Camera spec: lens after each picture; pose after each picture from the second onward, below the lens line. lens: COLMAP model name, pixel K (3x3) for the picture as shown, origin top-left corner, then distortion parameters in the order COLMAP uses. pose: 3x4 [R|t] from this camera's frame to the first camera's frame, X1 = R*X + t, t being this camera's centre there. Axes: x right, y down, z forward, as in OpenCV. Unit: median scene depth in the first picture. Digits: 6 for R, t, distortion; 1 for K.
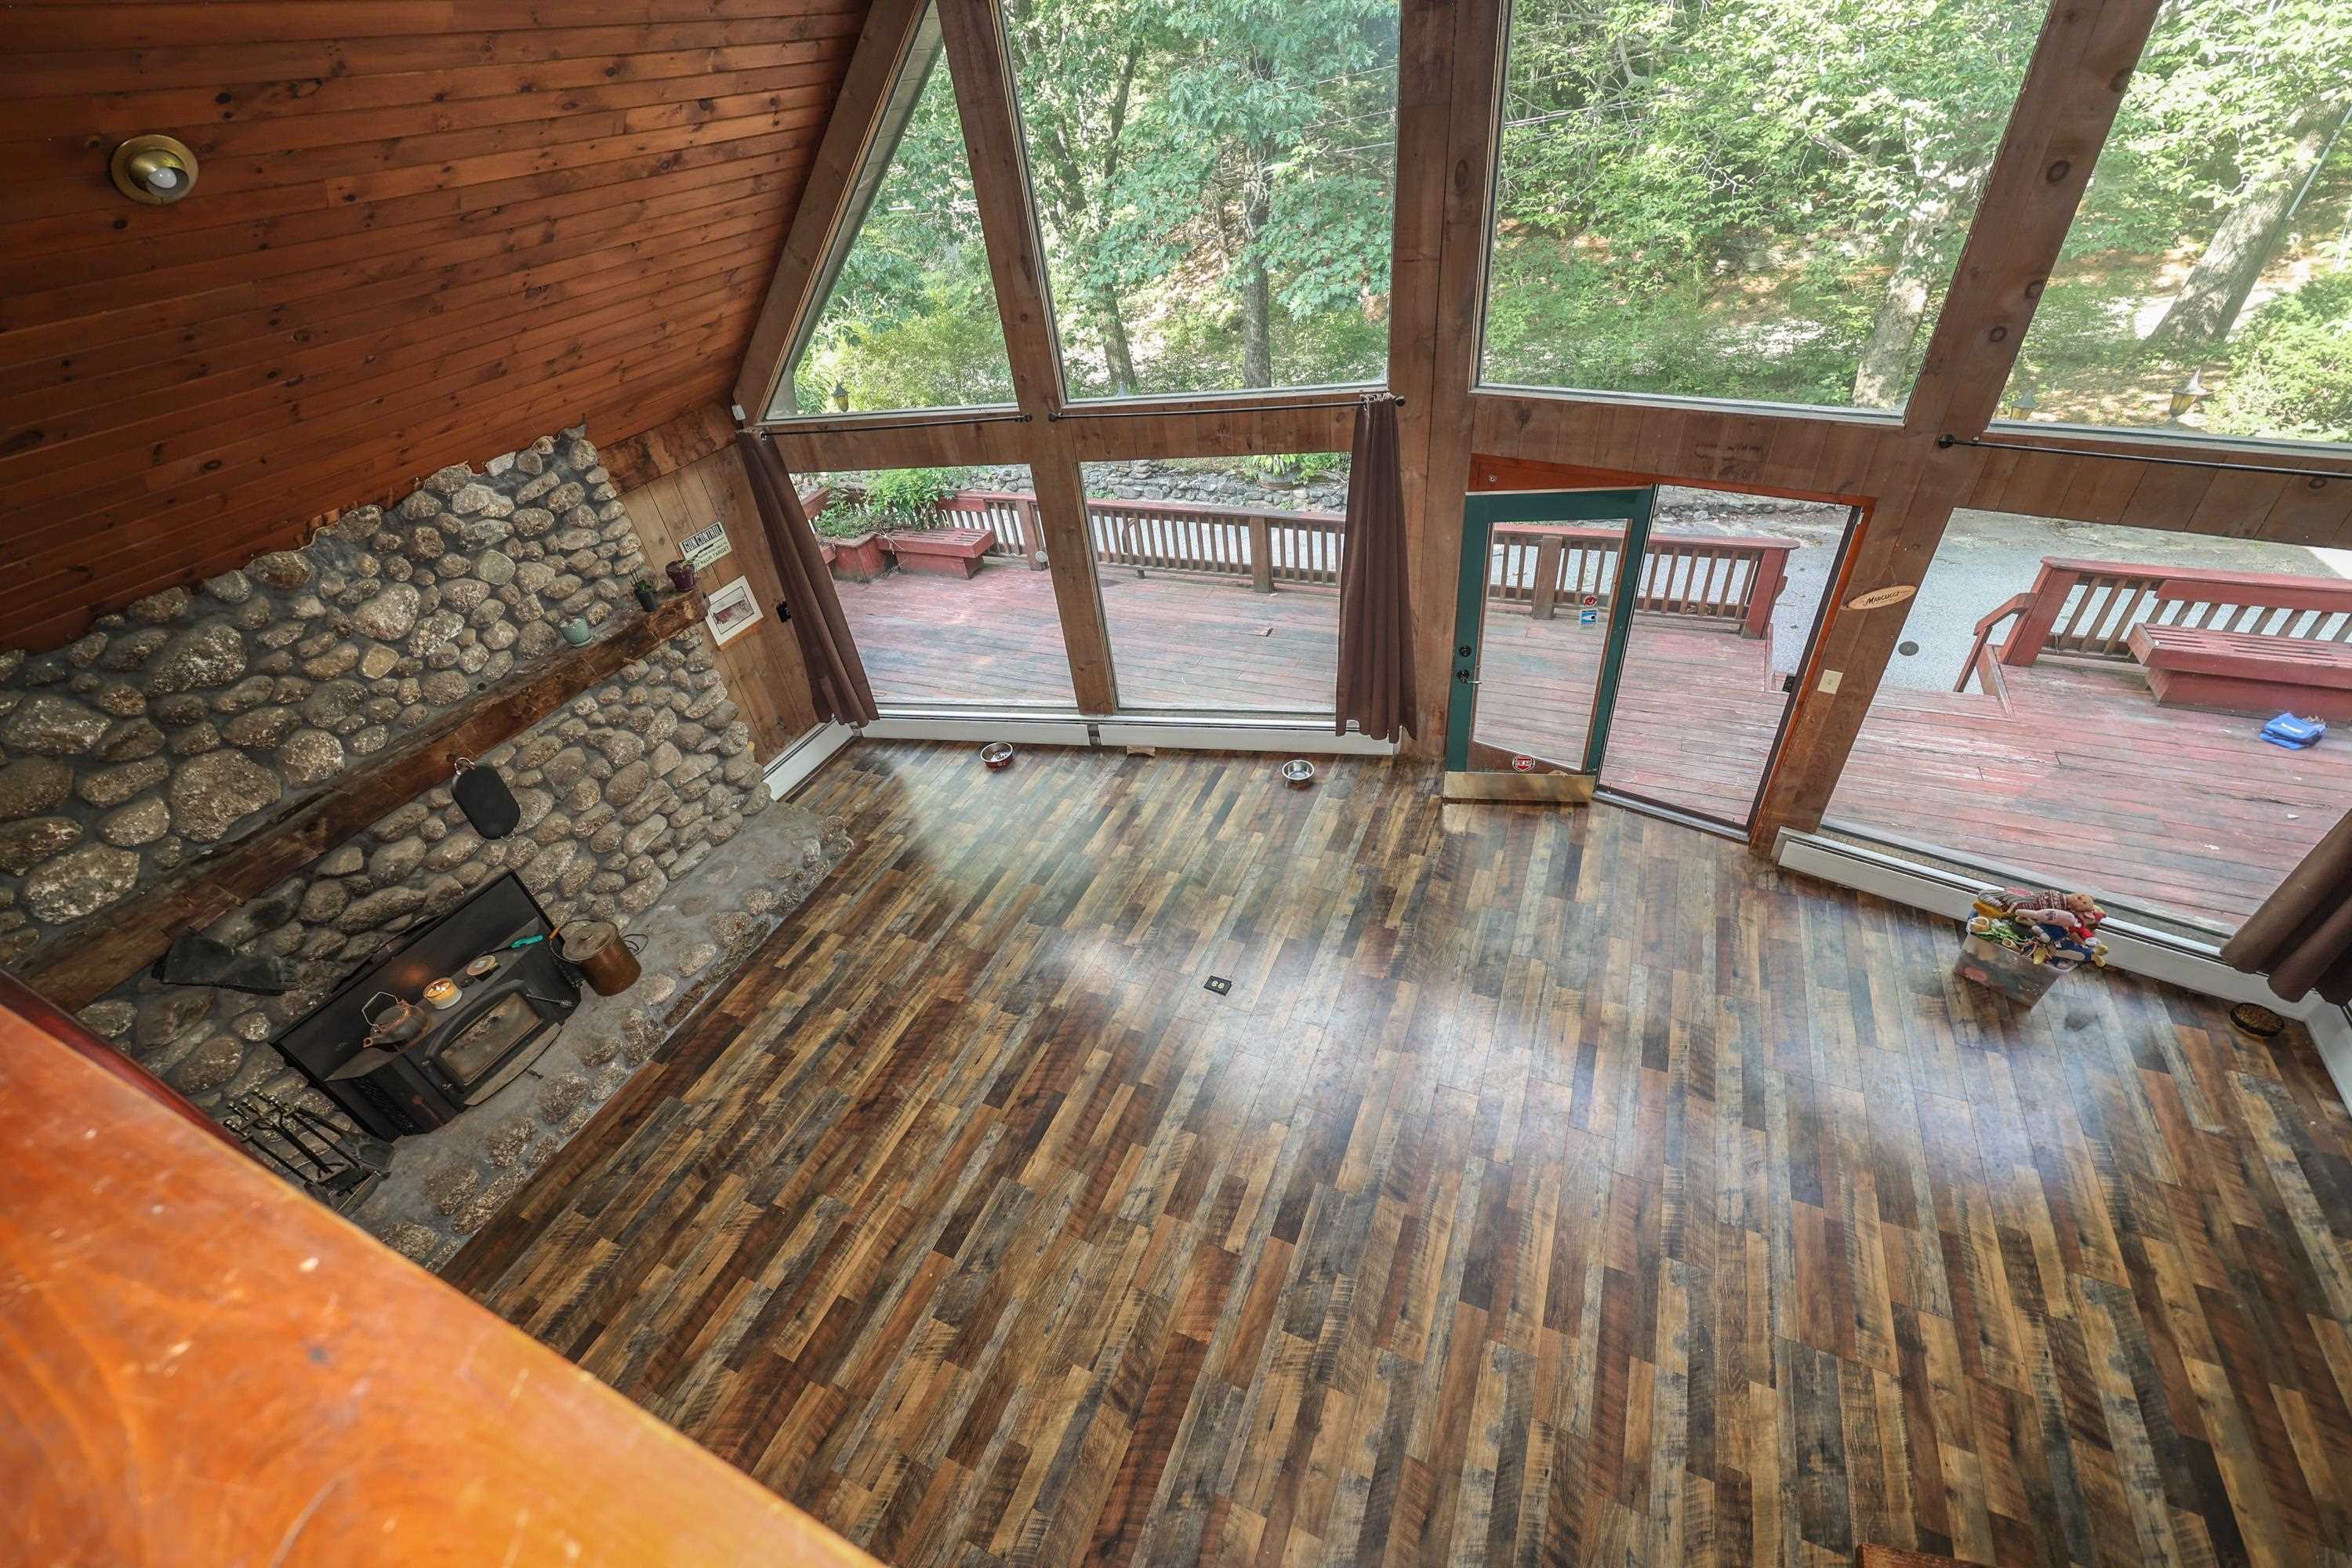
lens RADIAL K [[942.0, 0, 1171.4], [0, 942.0, 777.2], [0, 0, 1]] dist [-0.009279, 0.000092]
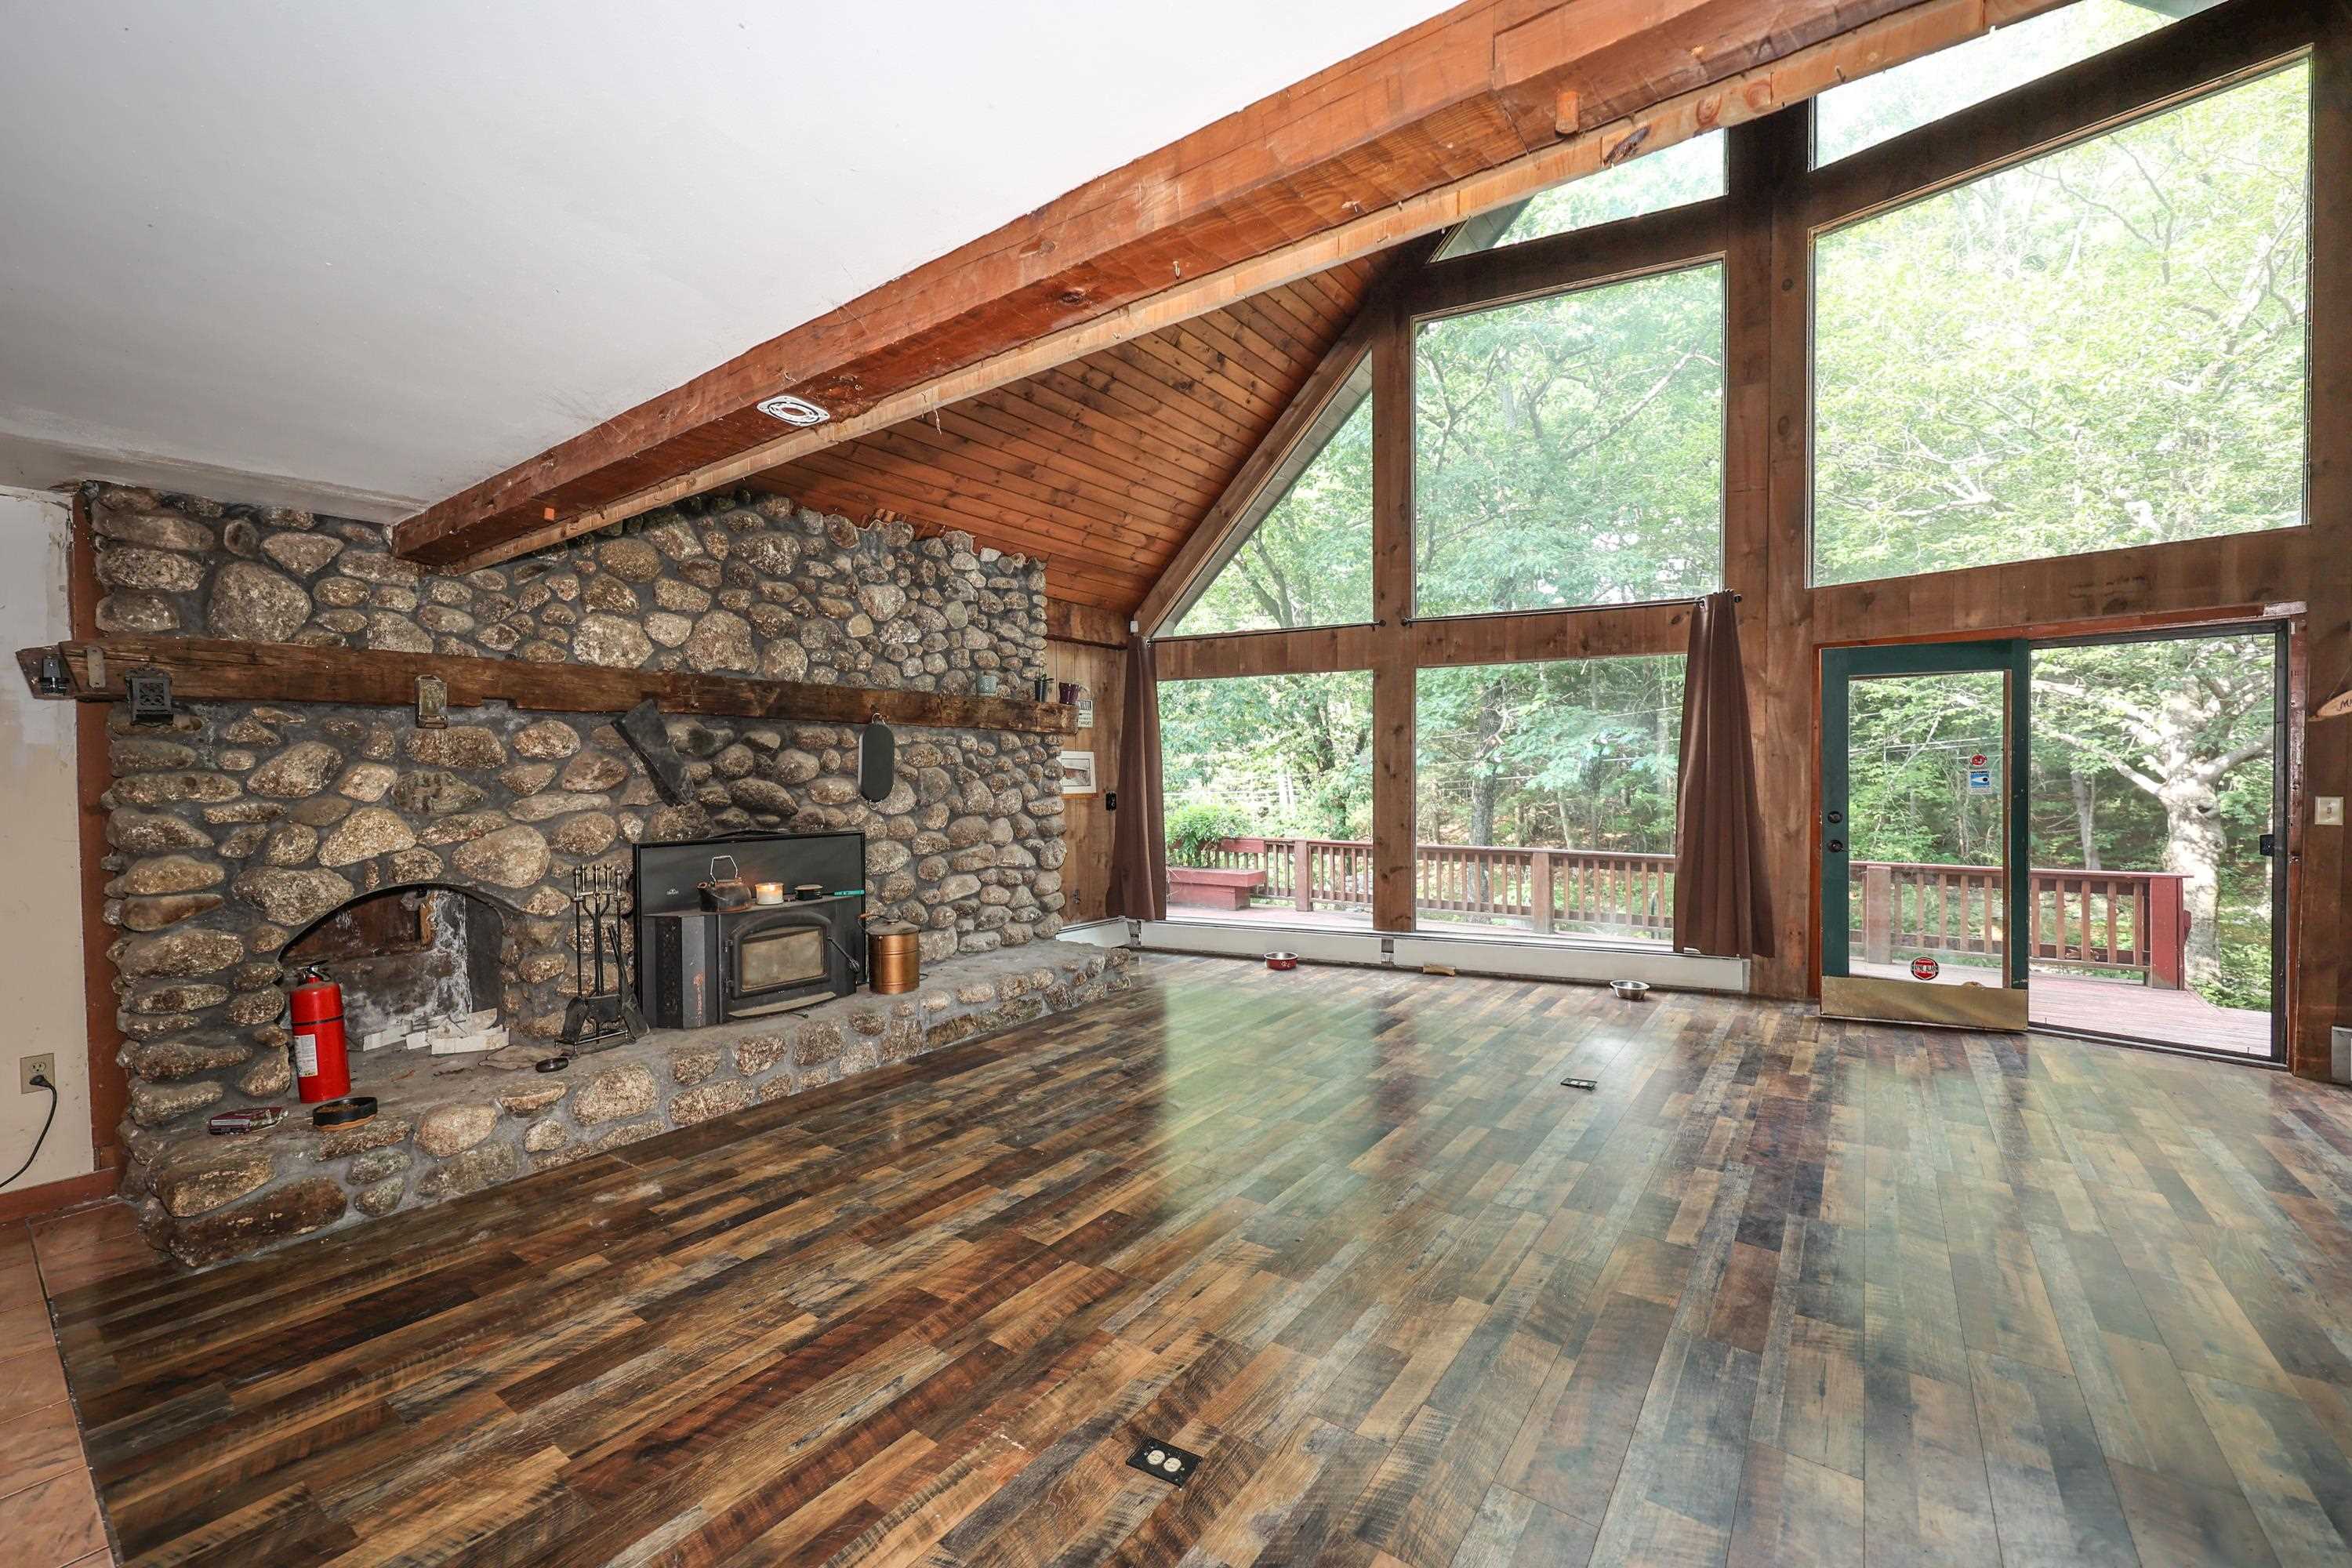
lens RADIAL K [[948.5, 0, 1176.0], [0, 948.5, 784.0], [0, 0, 1]] dist [0.000178, 0.000066]
pose [[0.971353, 0.107545, -0.211913, -0.149889], [-0.211504, 0.797810, -0.564593, 0.579256], [0.108347, 0.593240, 0.797701, 0.166367]]
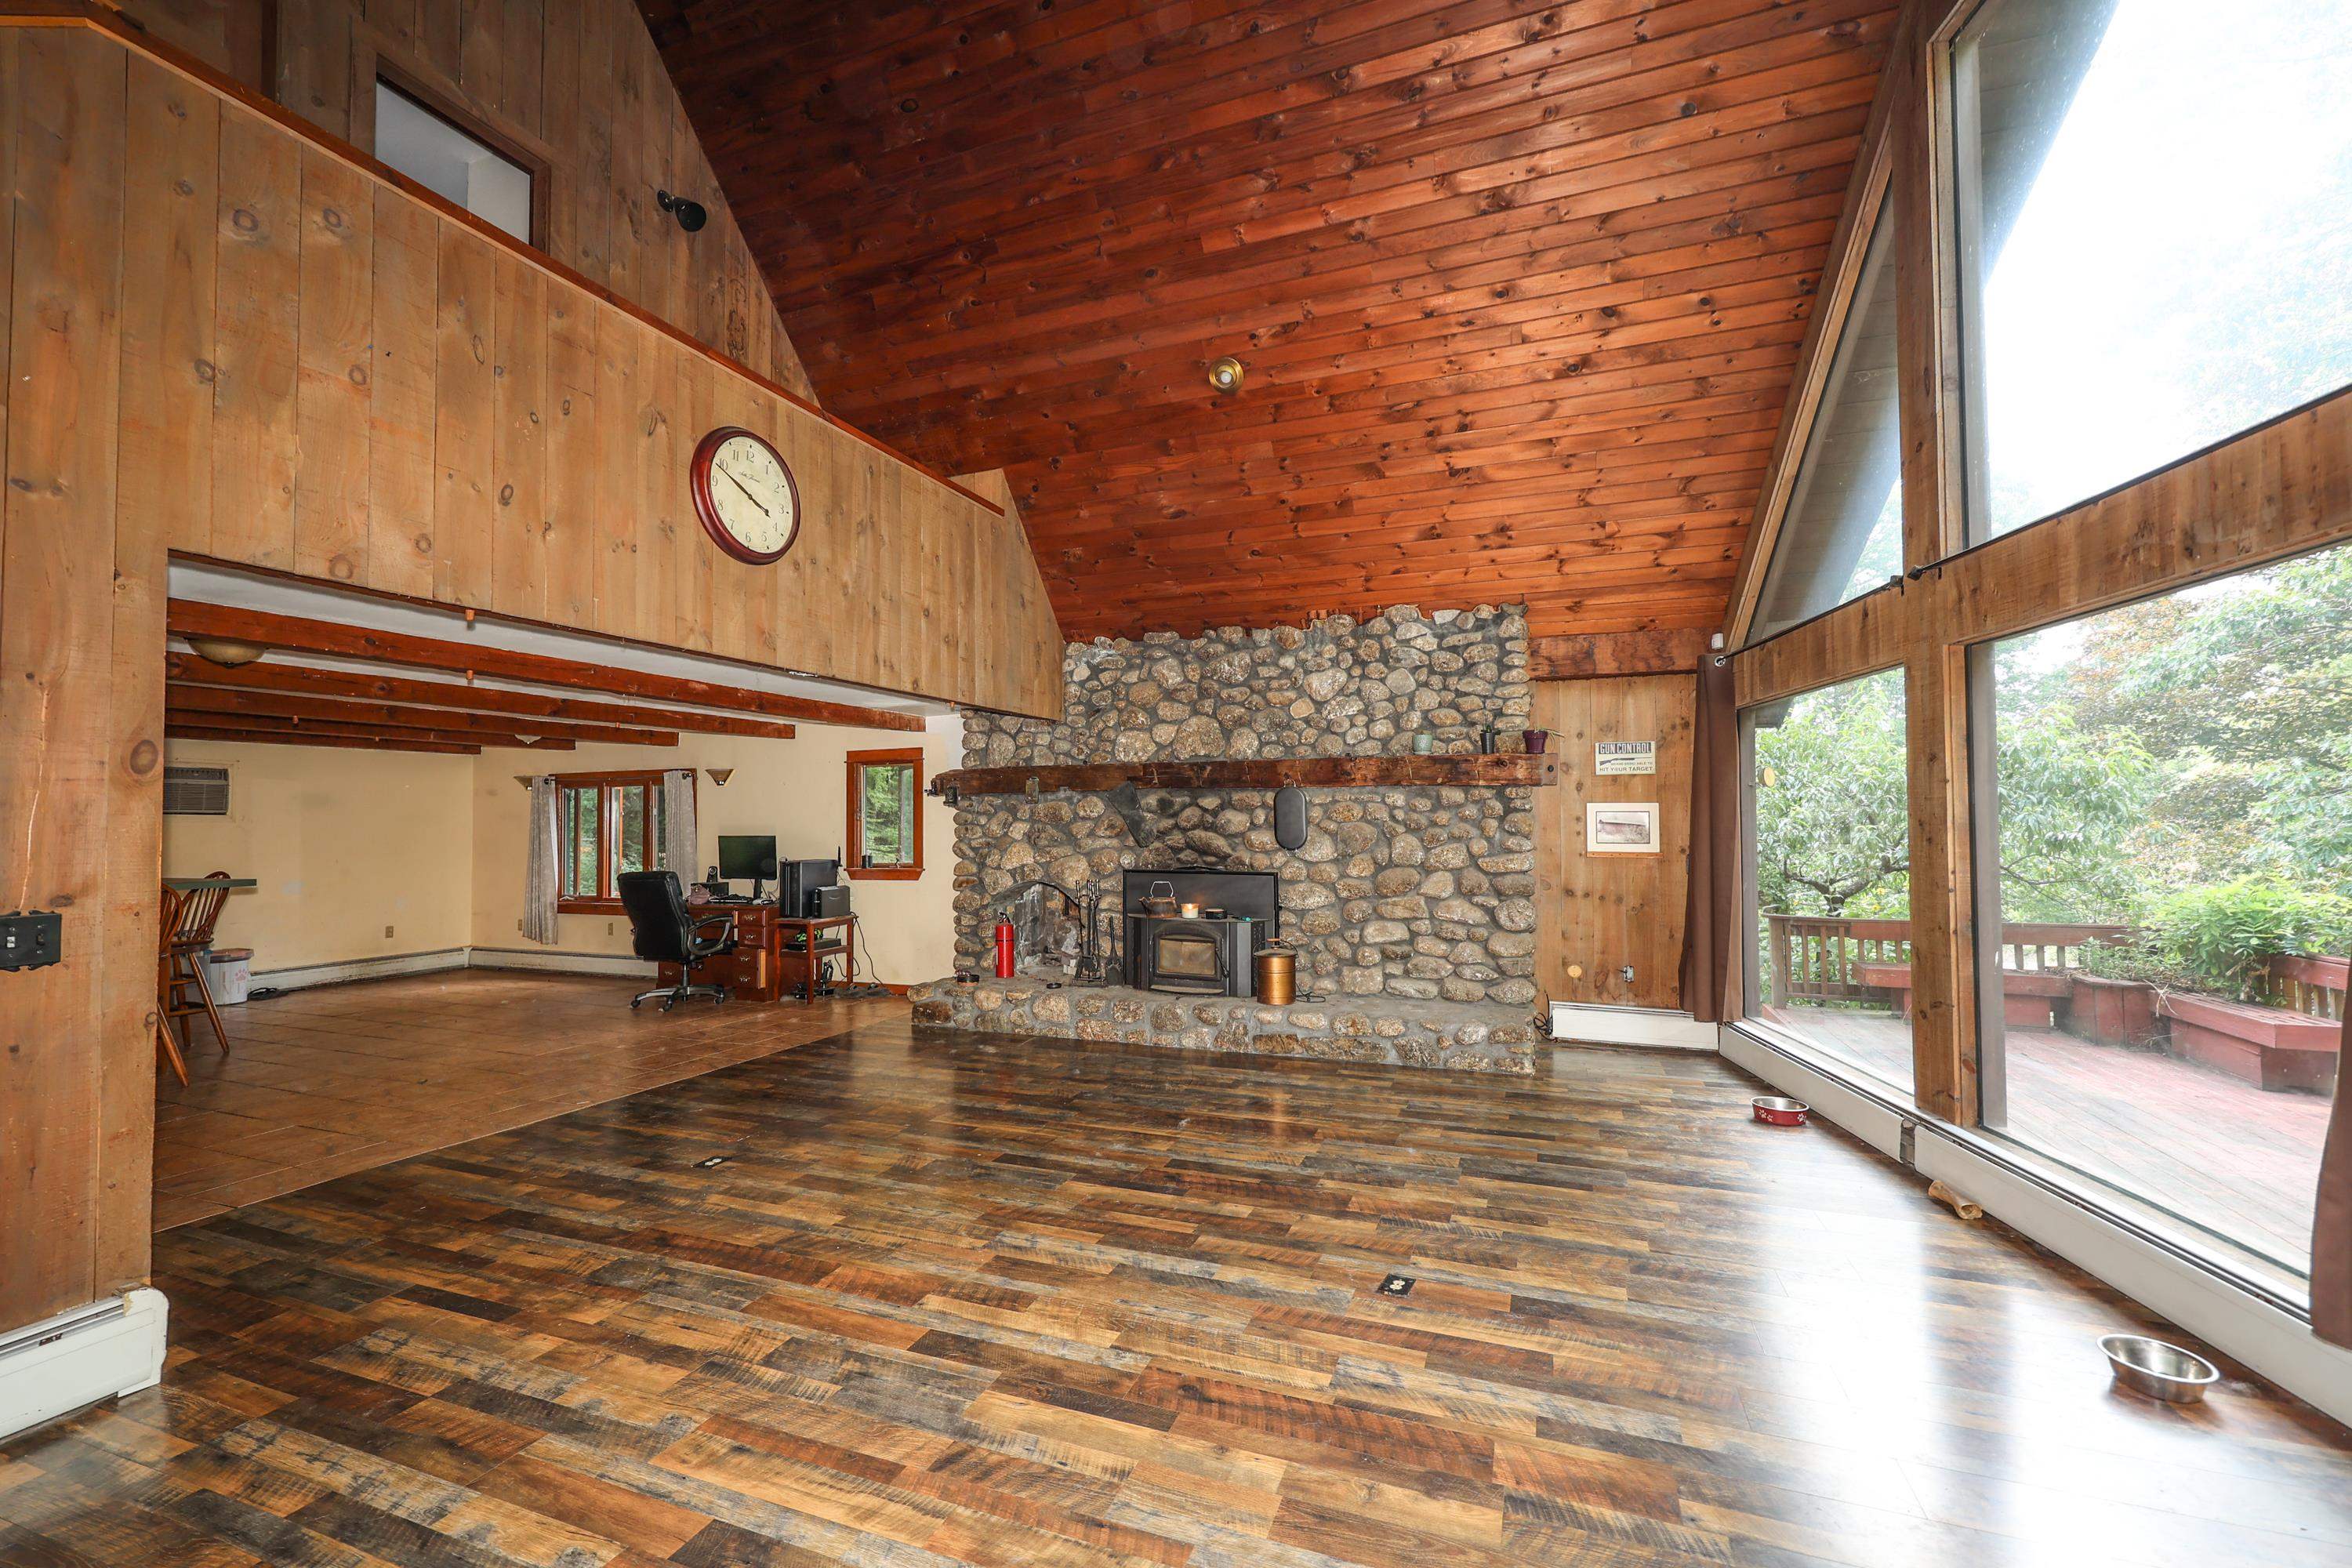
lens RADIAL K [[964.3, 0, 1175.5], [0, 964.3, 792.8], [0, 0, 1]] dist [-0.004798, -0.000430]
pose [[0.051496, 0.080485, -0.995425, 0.626537], [-0.609849, 0.791852, 0.032476, 0.051258], [0.790843, 0.605387, 0.089861, 0.700241]]
